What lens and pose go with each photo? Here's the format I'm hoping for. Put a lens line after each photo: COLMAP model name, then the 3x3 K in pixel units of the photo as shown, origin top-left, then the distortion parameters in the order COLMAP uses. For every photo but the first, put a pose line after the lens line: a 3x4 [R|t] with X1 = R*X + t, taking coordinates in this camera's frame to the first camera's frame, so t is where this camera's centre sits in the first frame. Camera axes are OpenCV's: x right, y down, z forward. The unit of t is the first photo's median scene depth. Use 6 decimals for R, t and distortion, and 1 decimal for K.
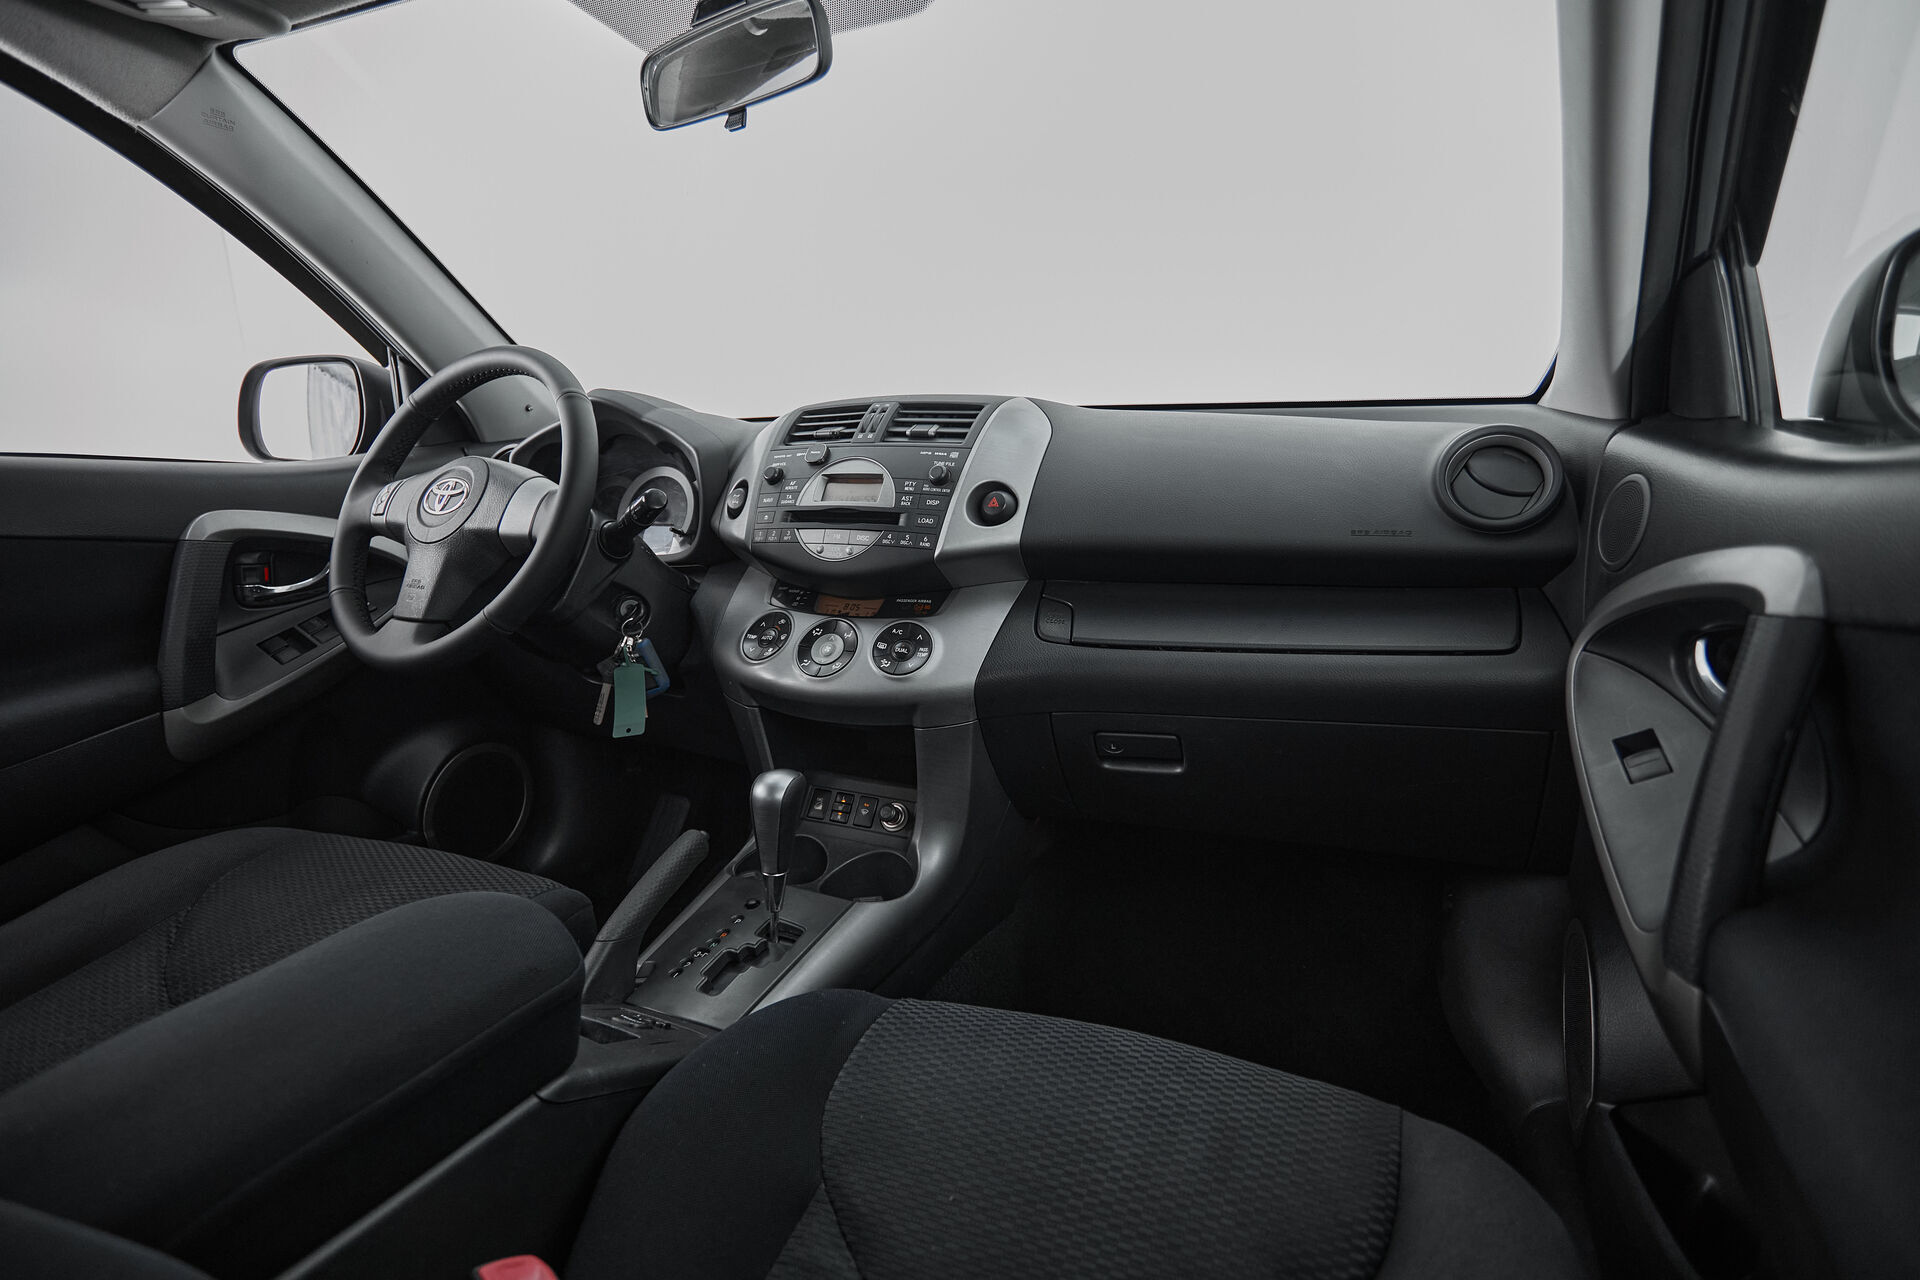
lens RADIAL K [[947.0, 0, 954.4], [0, 947.0, 633.3], [0, 0, 1]] dist [-0.000058, -0.000330]
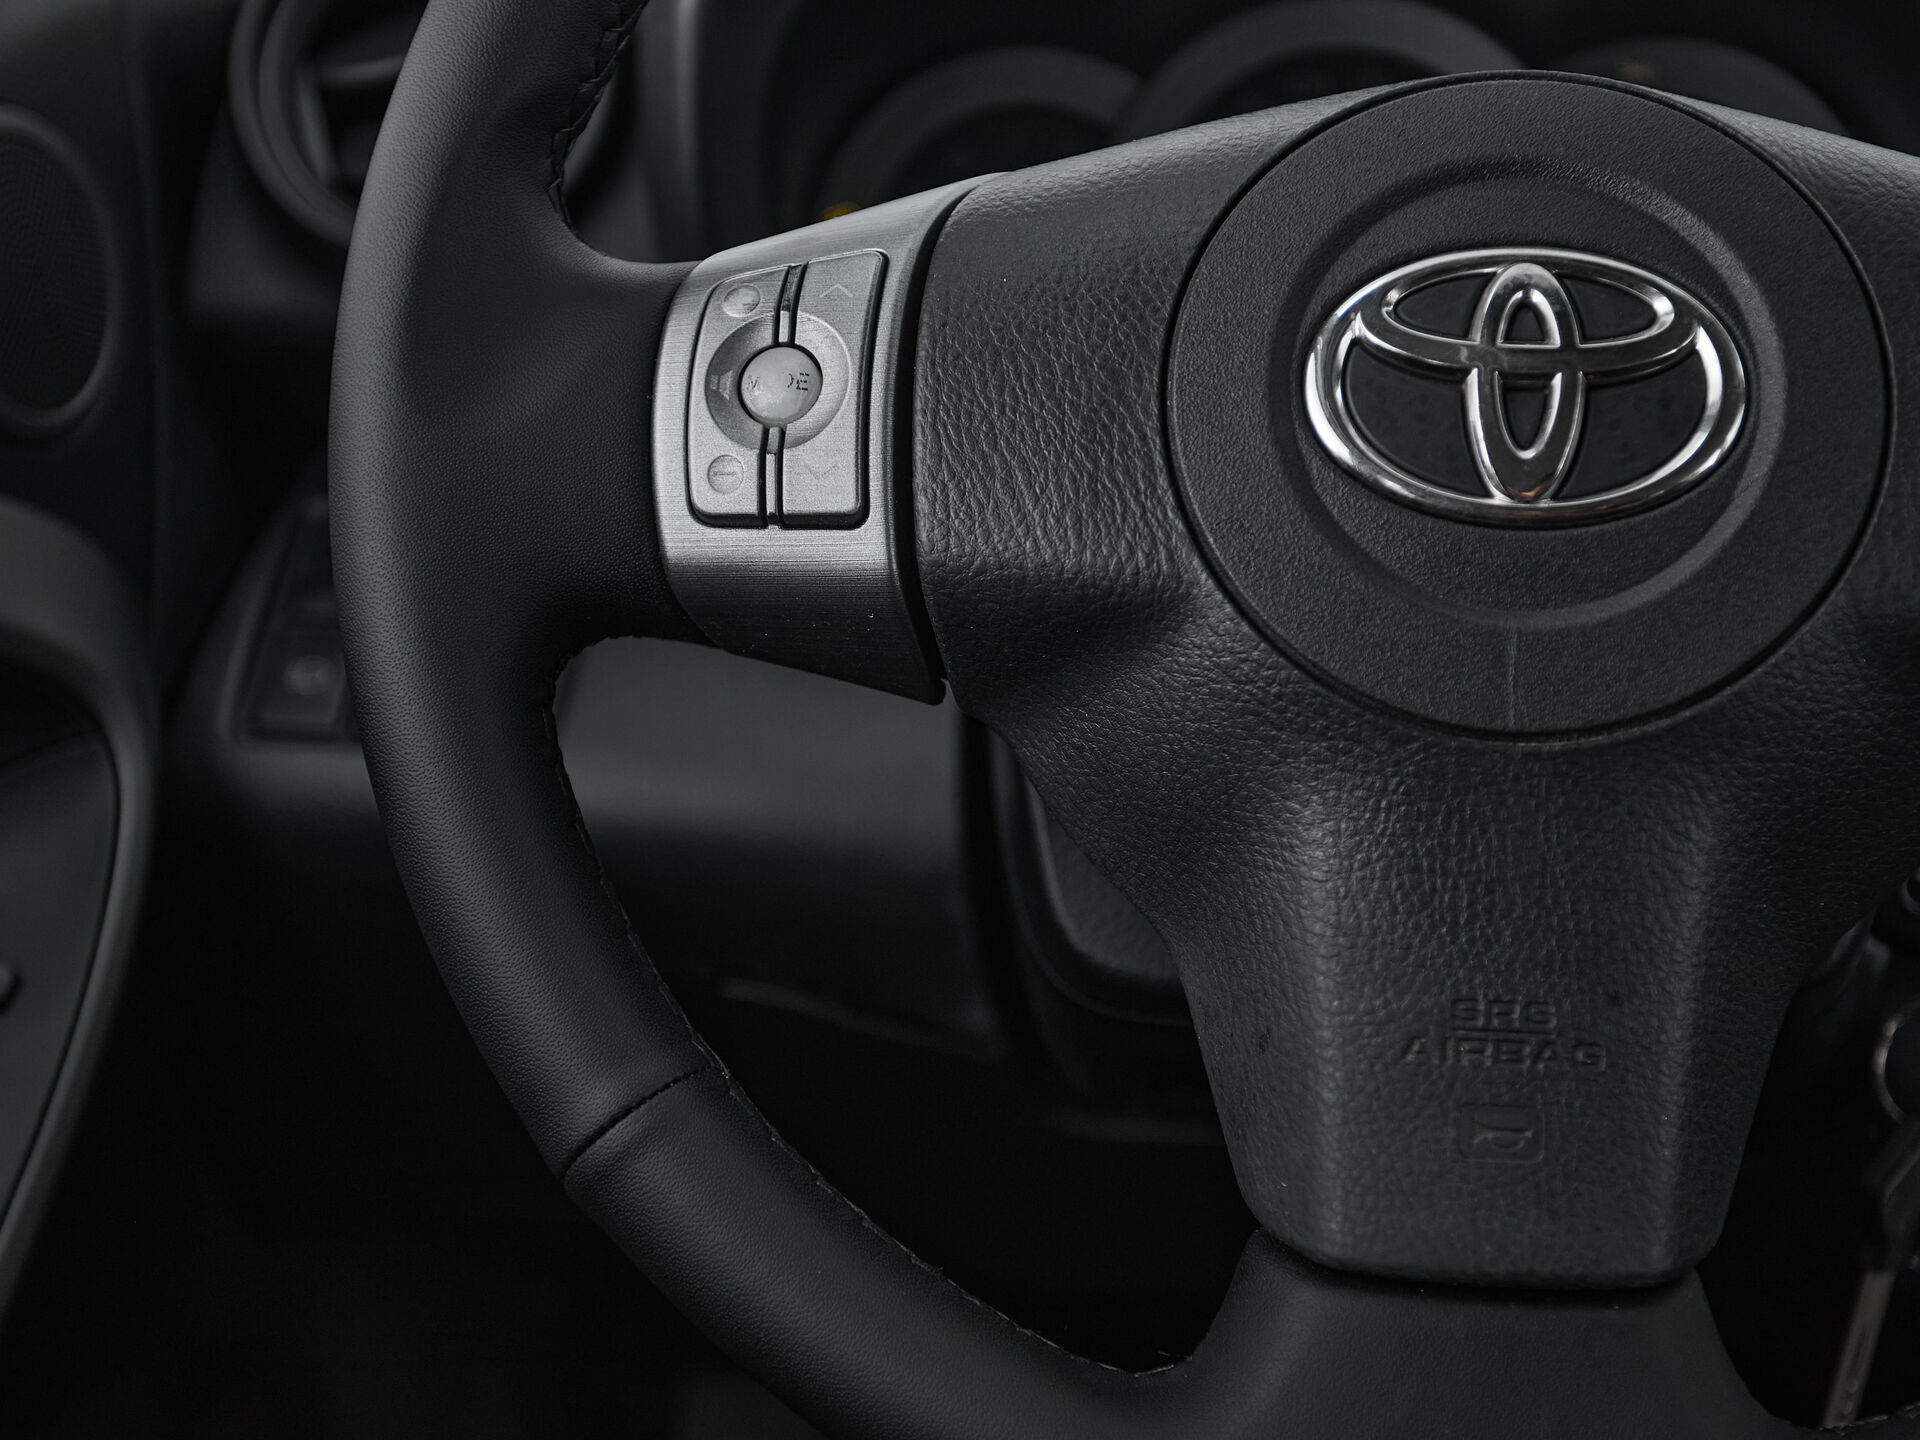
lens RADIAL K [[2651.3, 0, 956.9], [0, 2651.3, 843.9], [0, 0, 1]] dist [0.048257, 0.000000]
pose [[0.926751, -0.144157, 0.346916, -0.759401], [0.072926, 0.974913, 0.210299, -0.166170], [-0.368529, -0.169596, 0.914015, 0.647749]]
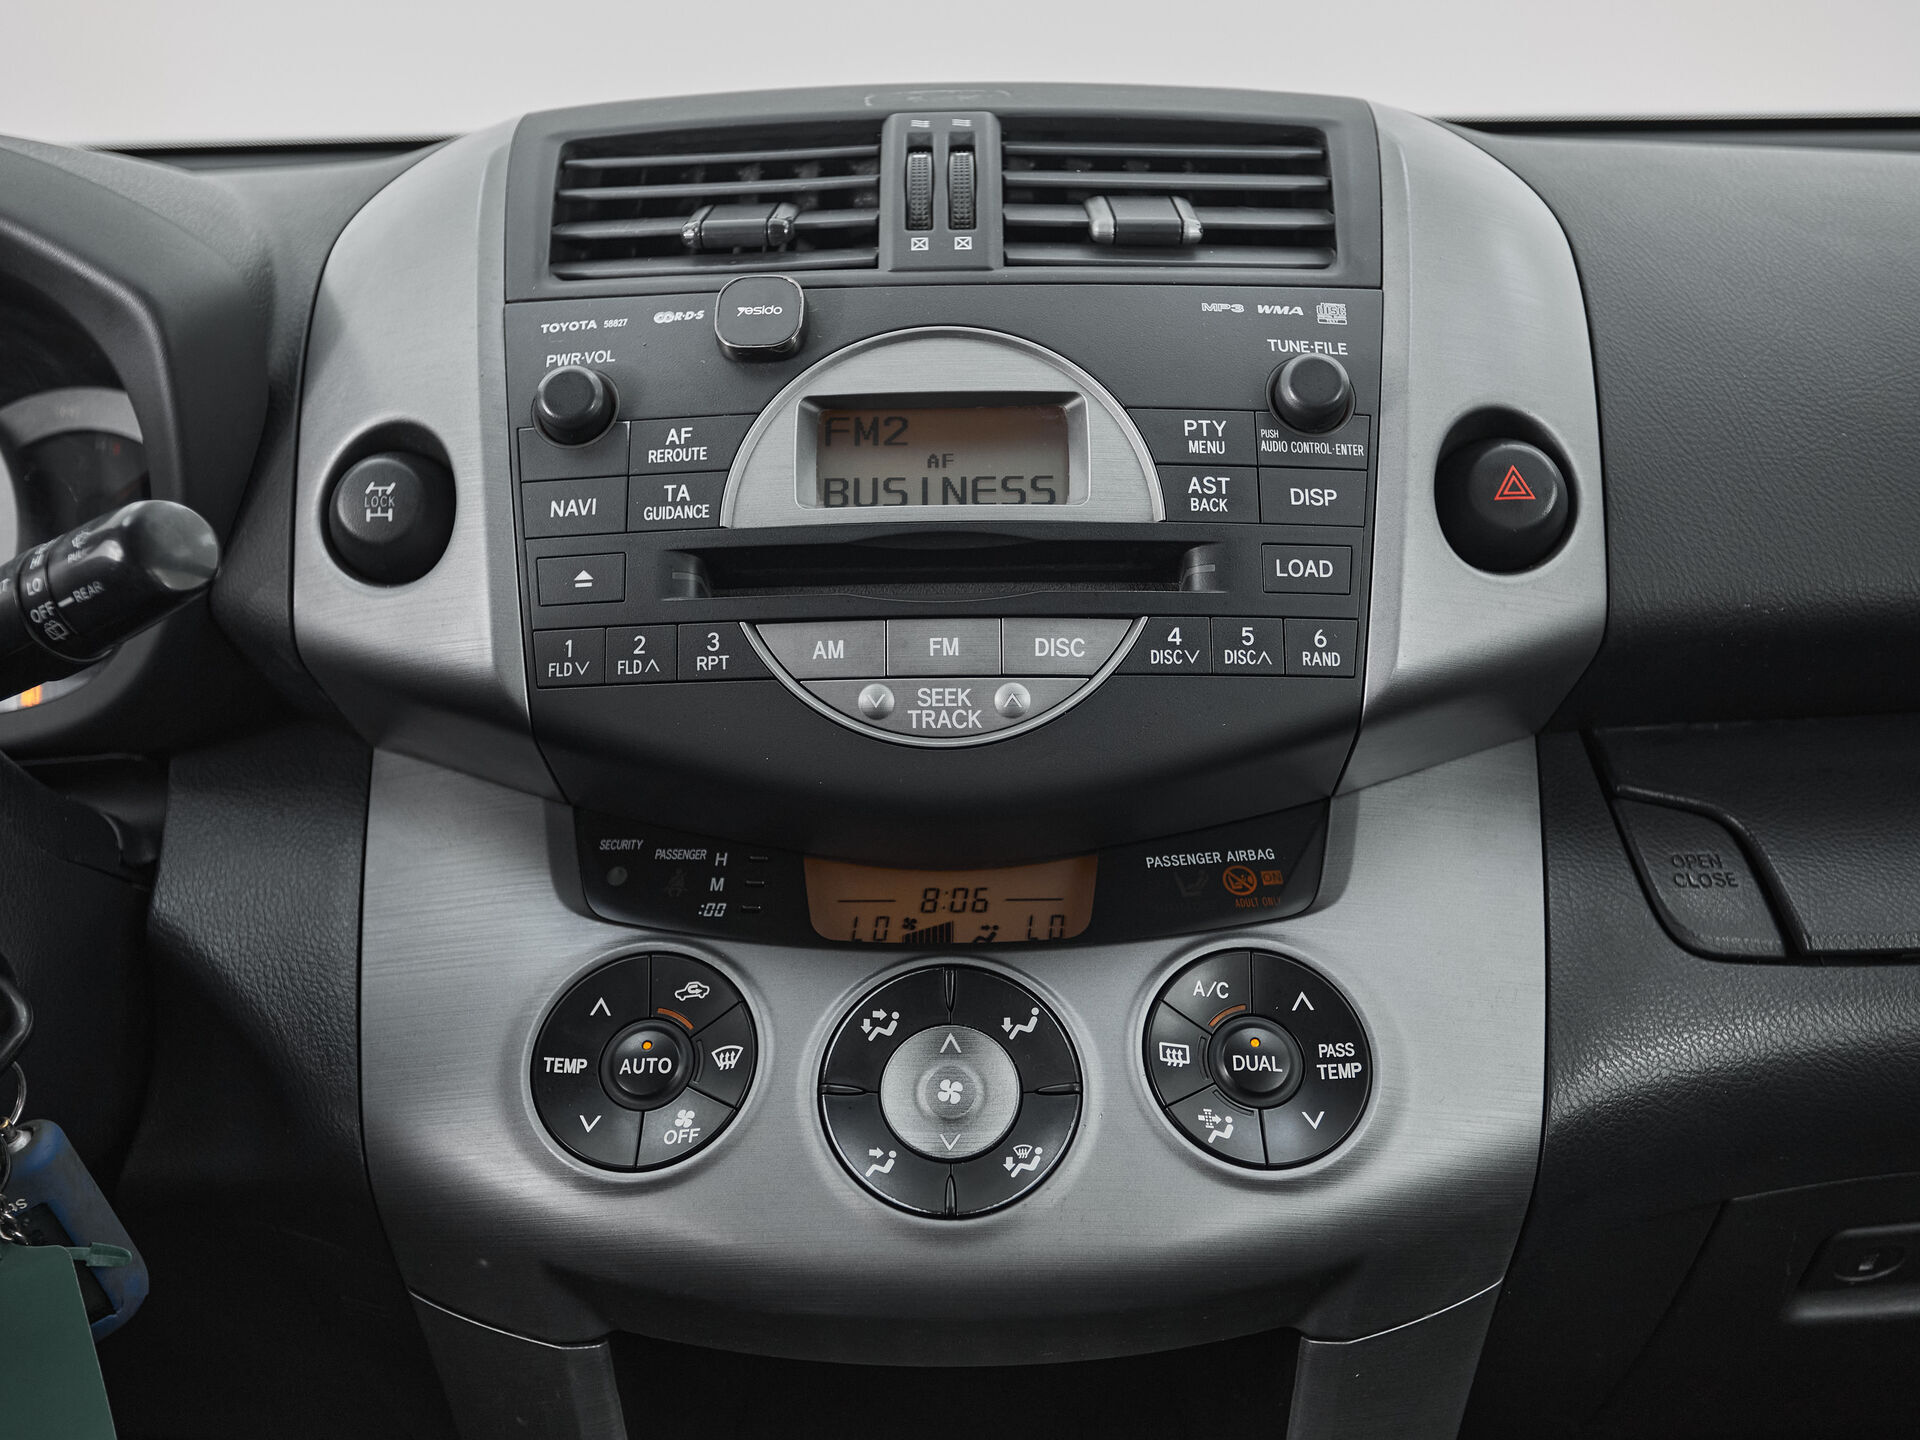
lens RADIAL K [[2188.6, 0, 950.6], [0, 2188.6, 706.4], [0, 0, 1]] dist [0.009633, 0.000000]
pose [[0.916888, -0.095097, 0.387650, -0.347638], [0.082265, 0.995375, 0.049605, -0.114216], [-0.390575, -0.013592, 0.920471, 0.455093]]
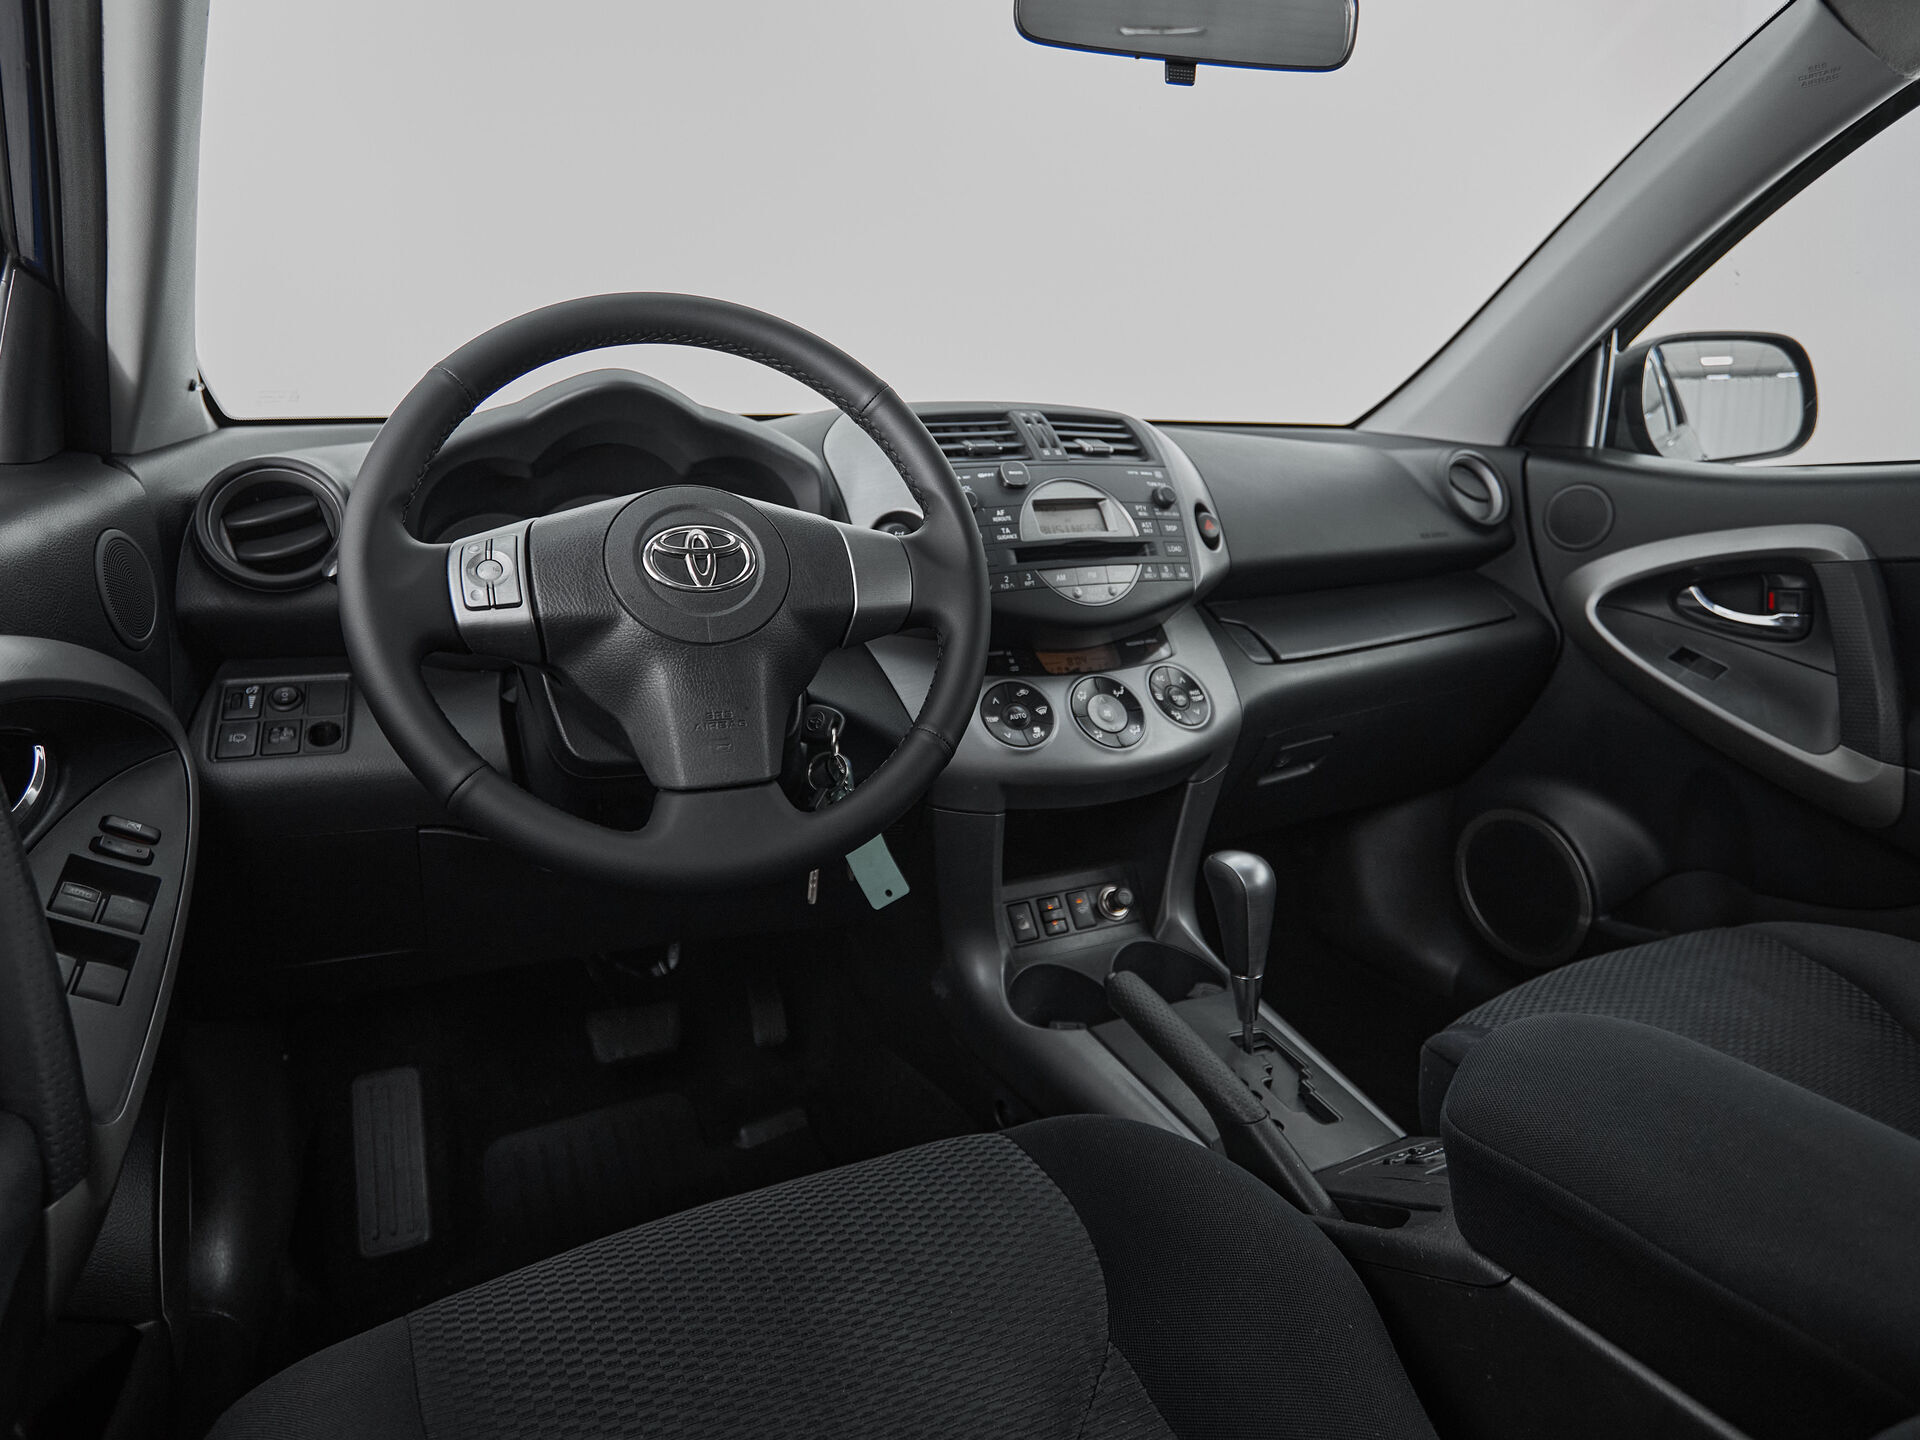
lens RADIAL K [[1145.6, 0, 945.6], [0, 1145.6, 643.2], [0, 0, 1]] dist [-0.007056, -0.000951]
pose [[0.633309, -0.122350, 0.764166, -0.955597], [0.144839, 0.988715, 0.038266, -0.099479], [-0.760224, 0.086447, 0.643883, 0.461123]]
